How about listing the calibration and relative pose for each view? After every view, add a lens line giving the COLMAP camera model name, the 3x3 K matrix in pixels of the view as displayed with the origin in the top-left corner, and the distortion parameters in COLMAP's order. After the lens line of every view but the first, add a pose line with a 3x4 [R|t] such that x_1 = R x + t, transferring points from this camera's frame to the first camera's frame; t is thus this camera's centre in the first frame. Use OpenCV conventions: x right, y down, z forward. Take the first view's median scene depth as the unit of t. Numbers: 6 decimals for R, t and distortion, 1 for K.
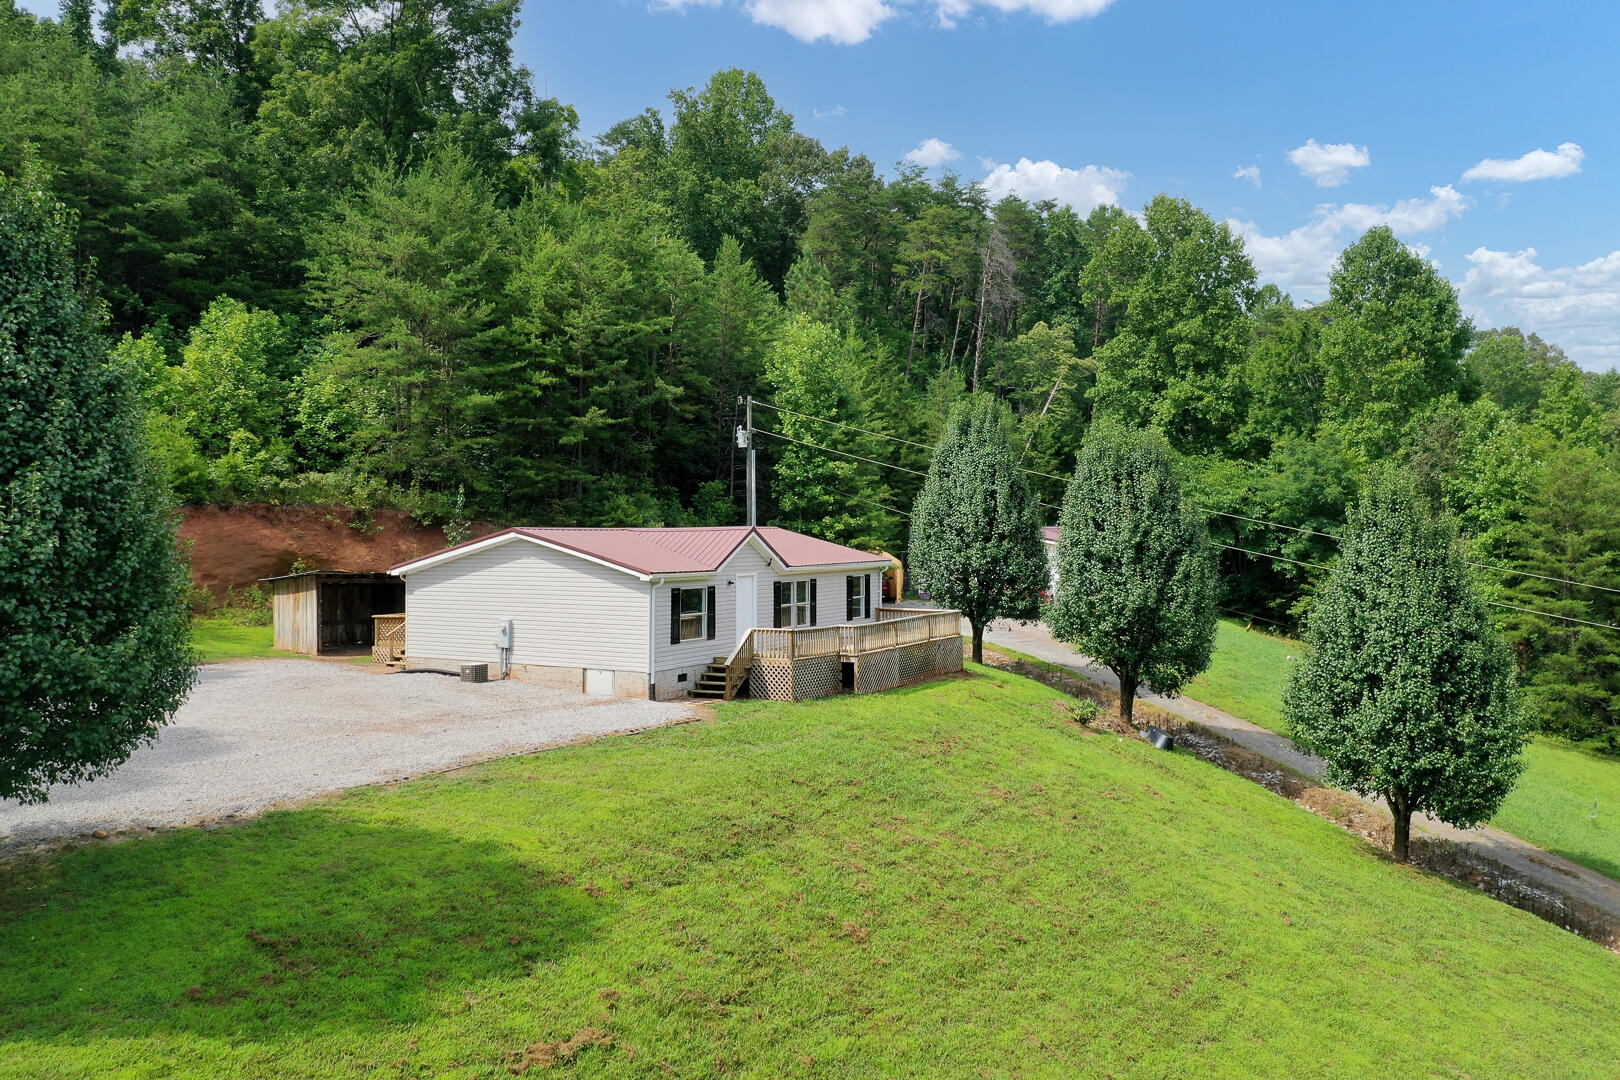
lens RADIAL K [[1253.9, 0, 806.0], [0, 1253.9, 497.9], [0, 0, 1]] dist [0.003482, 0.001363]
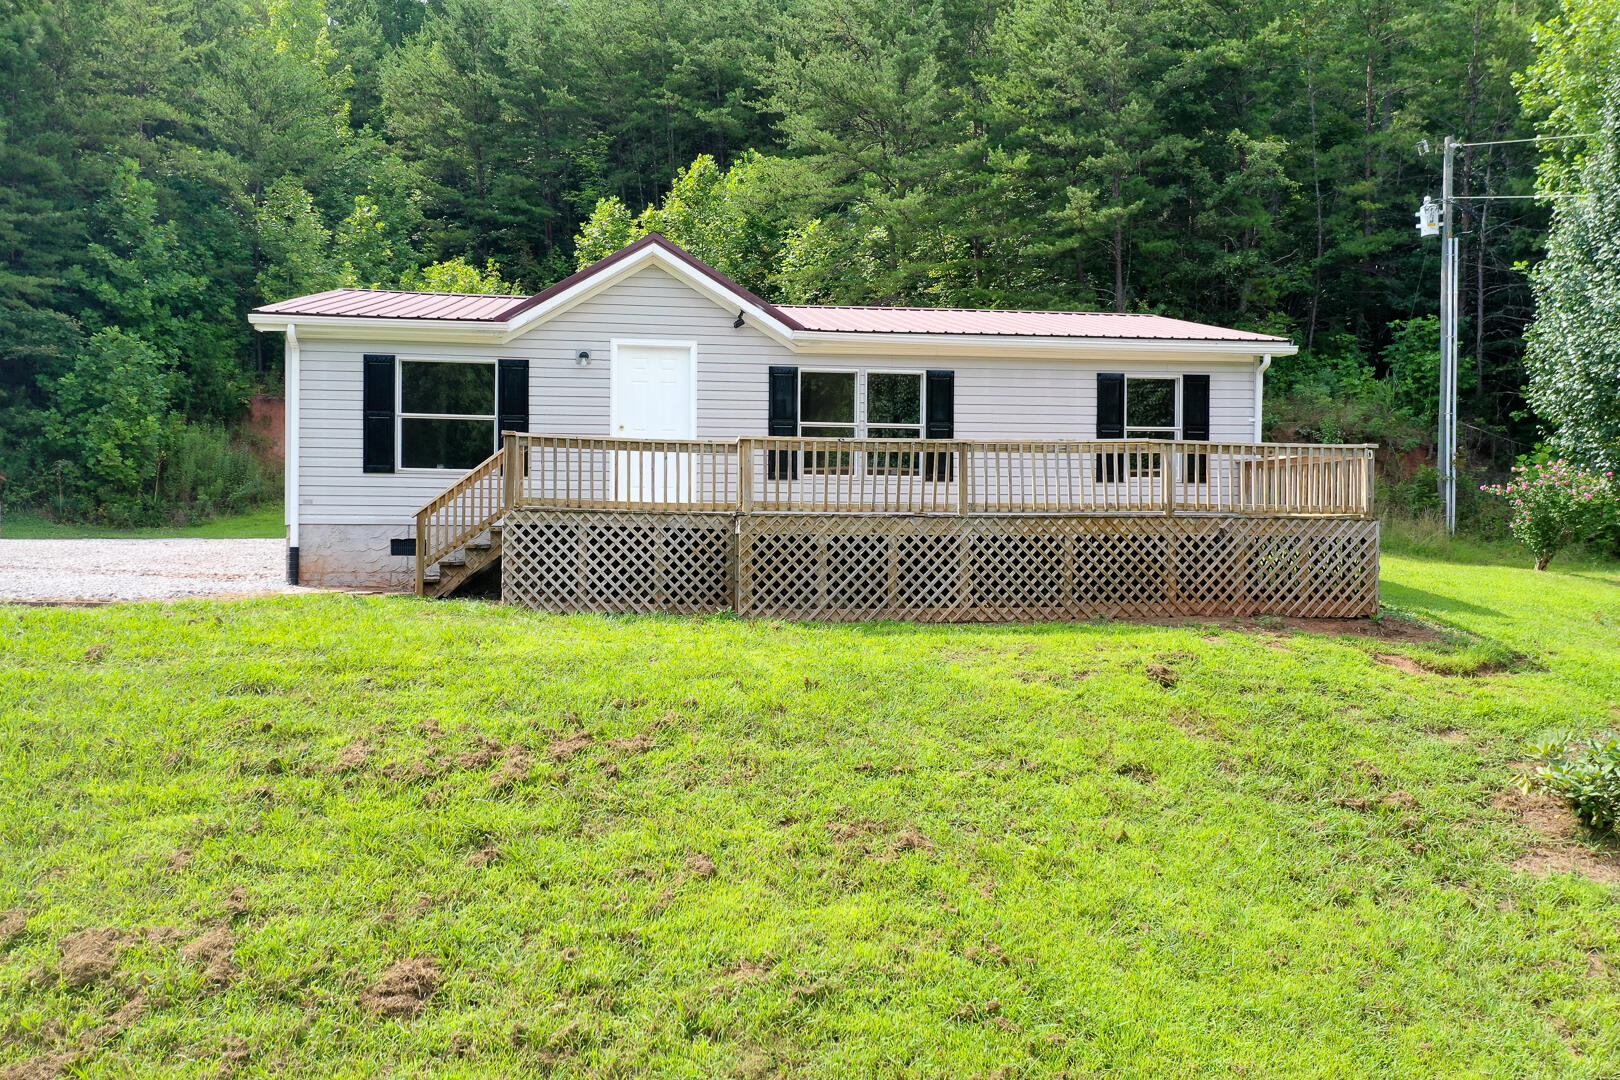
lens RADIAL K [[1260.1, 0, 805.9], [0, 1260.1, 540.2], [0, 0, 1]] dist [0.004337, 0.001923]
pose [[0.624151, 0.012404, -0.781205, 0.251858], [0.010384, 0.999654, 0.024169, 0.089878], [0.781234, -0.023197, 0.623807, 0.563053]]
